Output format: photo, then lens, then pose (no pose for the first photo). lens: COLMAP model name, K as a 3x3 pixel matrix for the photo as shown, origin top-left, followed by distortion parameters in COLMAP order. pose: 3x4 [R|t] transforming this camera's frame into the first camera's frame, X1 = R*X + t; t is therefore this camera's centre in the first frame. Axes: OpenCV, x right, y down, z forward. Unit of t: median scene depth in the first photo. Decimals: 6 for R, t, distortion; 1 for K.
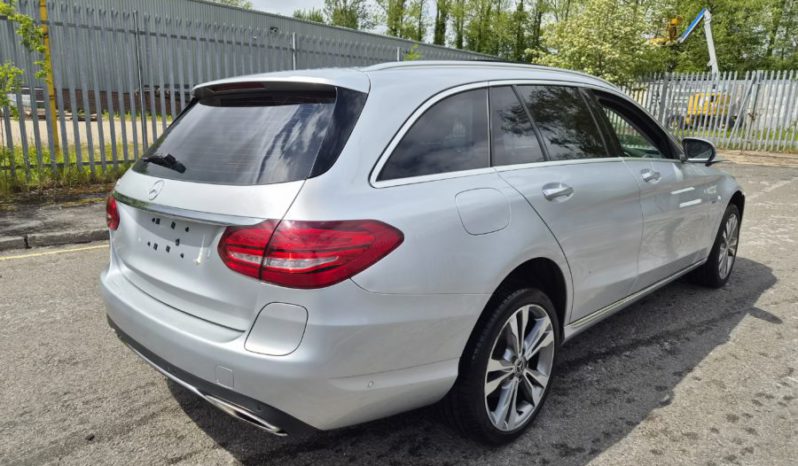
lens RADIAL K [[530.3, 0, 397.0], [0, 530.3, 216.0], [0, 0, 1]] dist [0.064180, -0.048566]
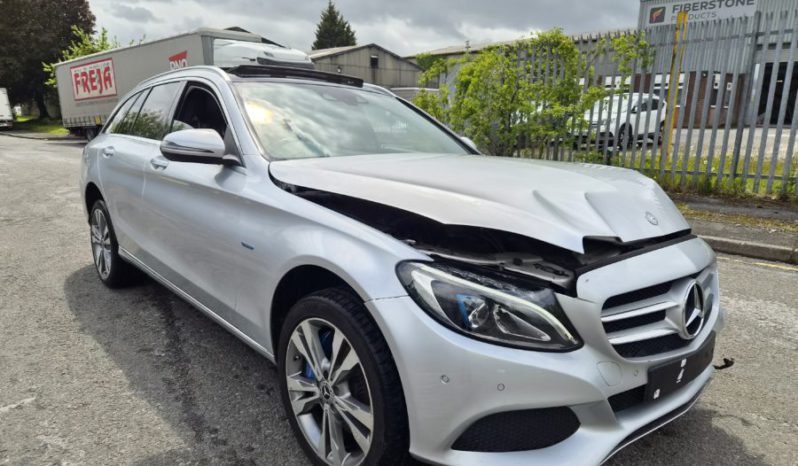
lens RADIAL K [[522.4, 0, 395.5], [0, 522.4, 230.0], [0, 0, 1]] dist [0.063963, -0.047512]
pose [[-0.061906, 0.184891, -0.980807, 1.525049], [-0.190036, 0.962532, 0.193440, -0.243557], [0.979823, 0.198364, -0.024451, 1.589518]]
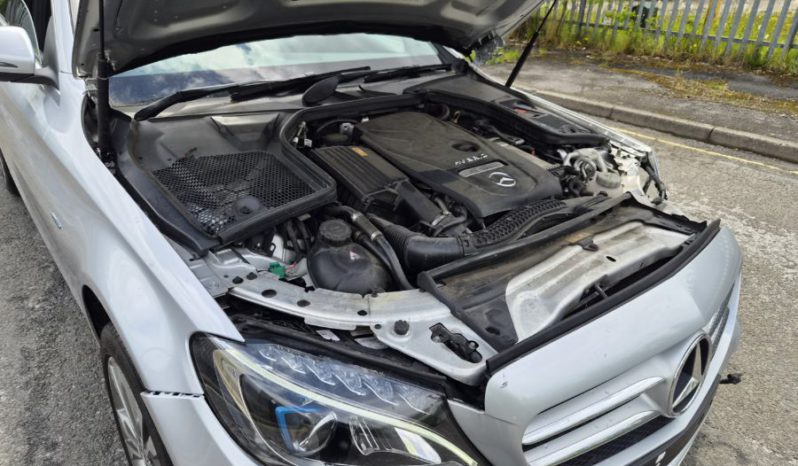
lens RADIAL K [[530.3, 0, 397.0], [0, 530.3, 216.0], [0, 0, 1]] dist [0.064180, -0.048566]
pose [[-0.097032, 0.421010, -0.901851, 1.245493], [-0.203965, 0.878484, 0.432046, -0.339502], [0.974157, 0.225869, 0.000630, 1.693130]]
